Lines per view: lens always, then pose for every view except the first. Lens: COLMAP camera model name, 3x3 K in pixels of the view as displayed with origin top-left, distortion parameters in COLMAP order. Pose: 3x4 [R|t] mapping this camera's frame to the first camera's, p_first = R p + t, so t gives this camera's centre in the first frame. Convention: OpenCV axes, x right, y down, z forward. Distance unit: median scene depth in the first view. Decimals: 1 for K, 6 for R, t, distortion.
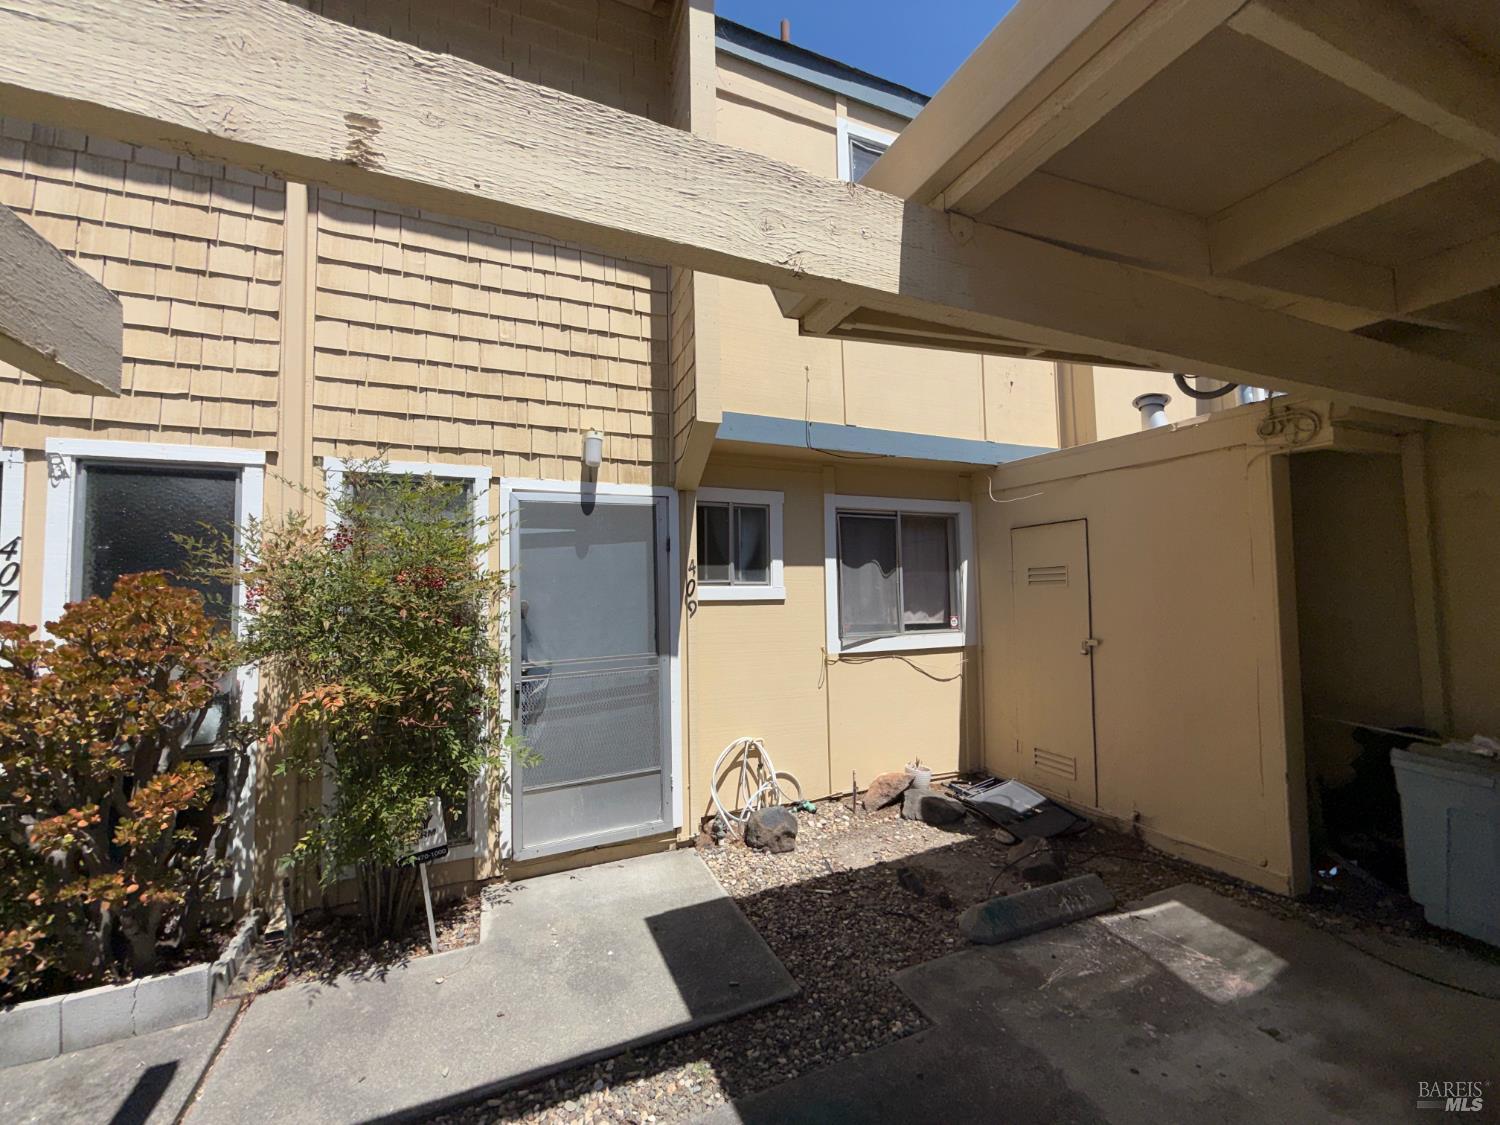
lens RADIAL K [[604.5, 0, 746.8], [0, 604.5, 563.1], [0, 0, 1]] dist [0.019318, -0.000300]
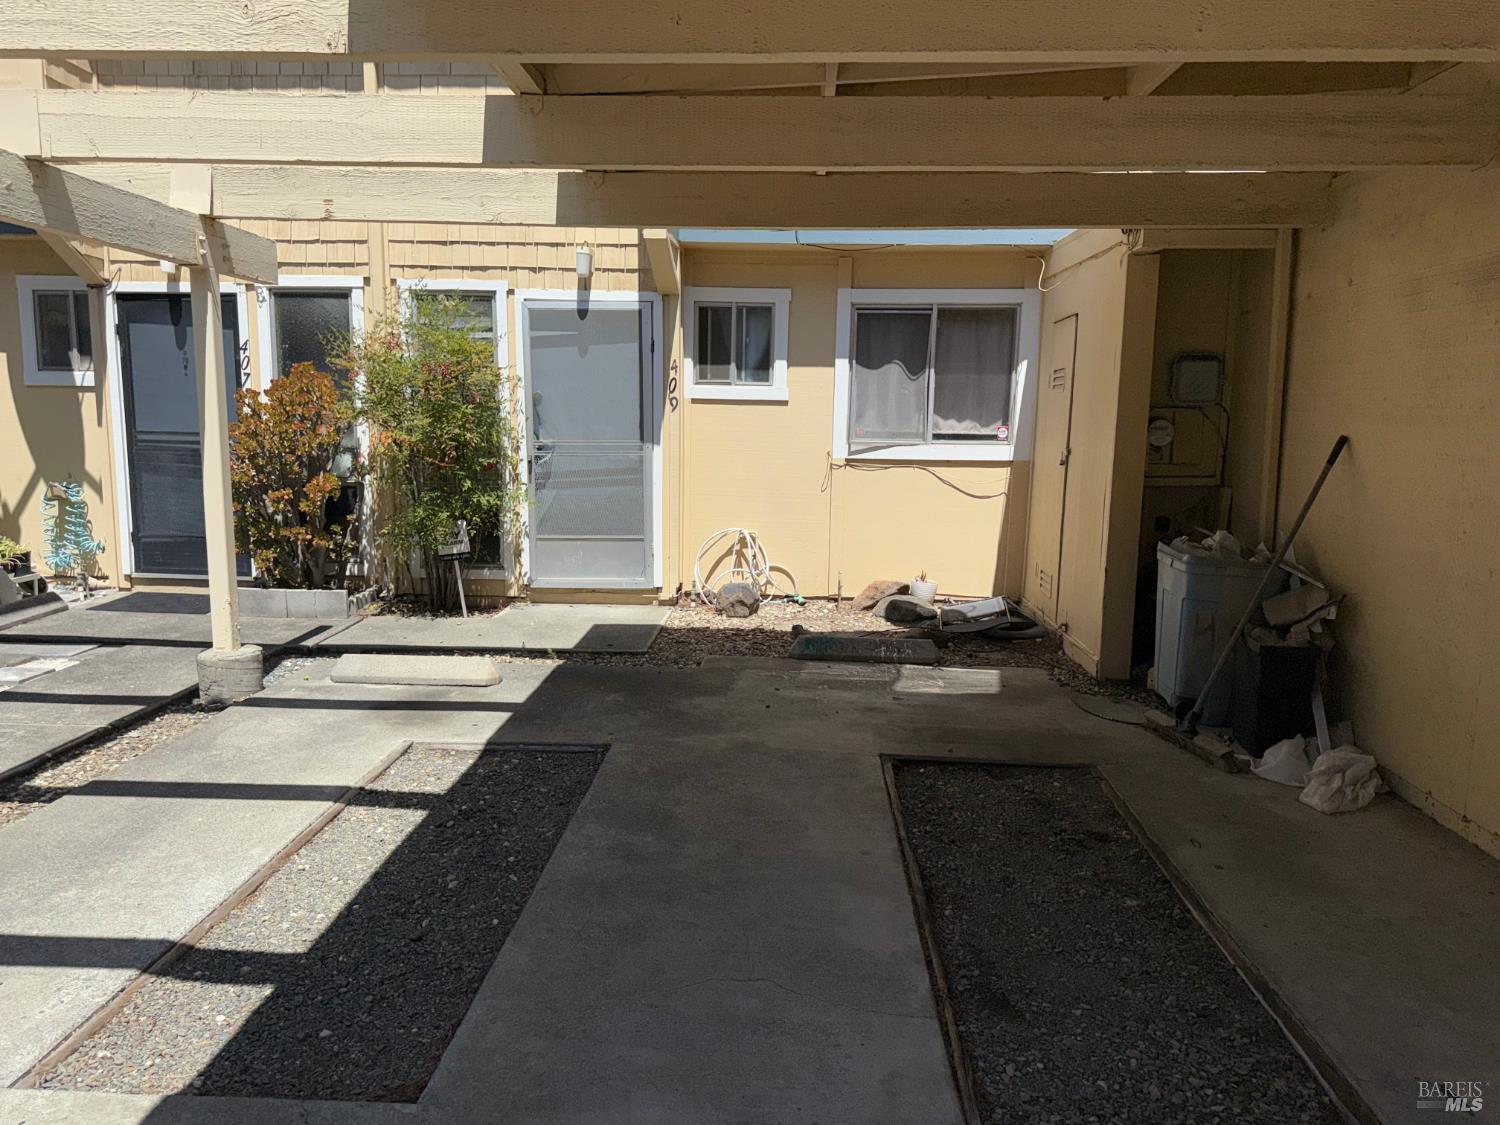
lens RADIAL K [[1101.5, 0, 752.2], [0, 1101.5, 568.9], [0, 0, 1]] dist [0.091240, -0.034556]
pose [[0.900772, 0.090968, -0.424658, 1.005759], [-0.010101, 0.981940, 0.188921, -0.013087], [0.434175, -0.165886, 0.885423, -0.862710]]
